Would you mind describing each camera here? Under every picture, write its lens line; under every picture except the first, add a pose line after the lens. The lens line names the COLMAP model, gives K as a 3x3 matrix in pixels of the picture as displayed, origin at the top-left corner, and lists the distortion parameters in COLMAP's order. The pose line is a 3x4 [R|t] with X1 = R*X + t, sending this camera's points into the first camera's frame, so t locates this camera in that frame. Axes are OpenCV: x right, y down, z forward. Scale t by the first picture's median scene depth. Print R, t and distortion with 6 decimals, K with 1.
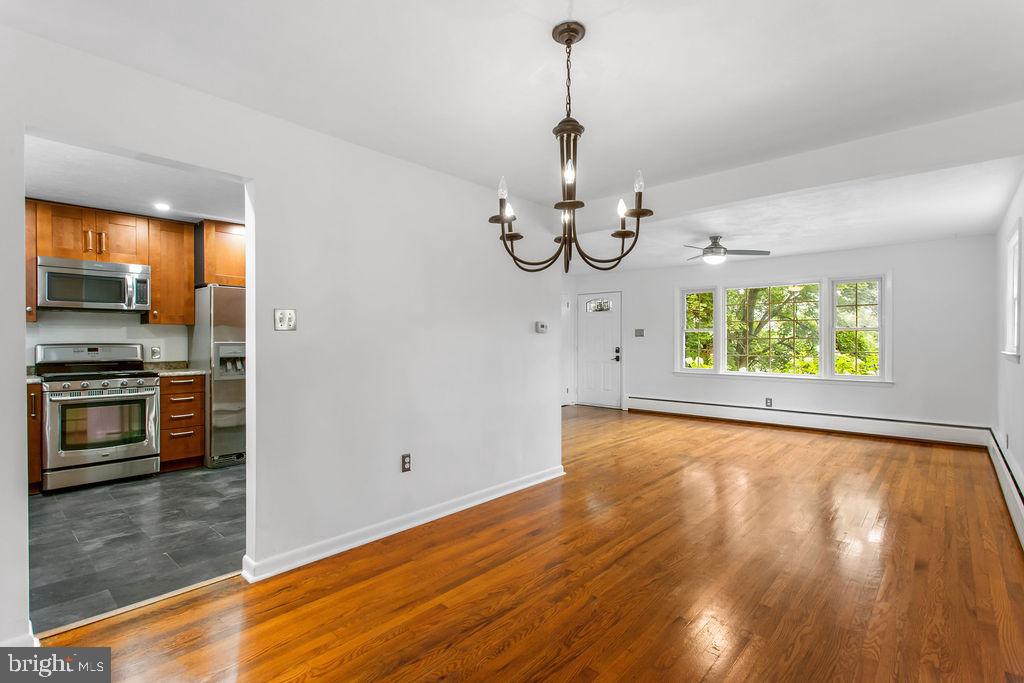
lens RADIAL K [[487.0, 0, 507.6], [0, 487.0, 343.2], [0, 0, 1]] dist [-0.000258, 0.000085]
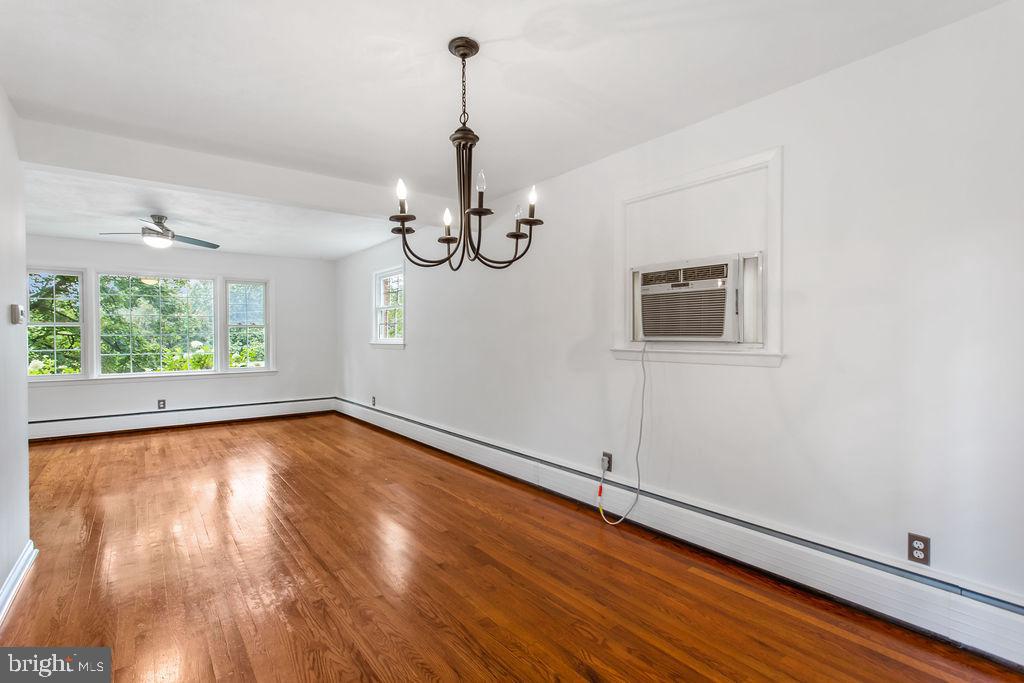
lens RADIAL K [[487.0, 0, 507.6], [0, 487.0, 343.2], [0, 0, 1]] dist [-0.000258, 0.000085]
pose [[0.186311, -0.019331, 0.982301, -0.742510], [0.014206, 0.999755, 0.016981, -0.000080], [-0.982388, 0.010791, 0.186540, 0.573865]]
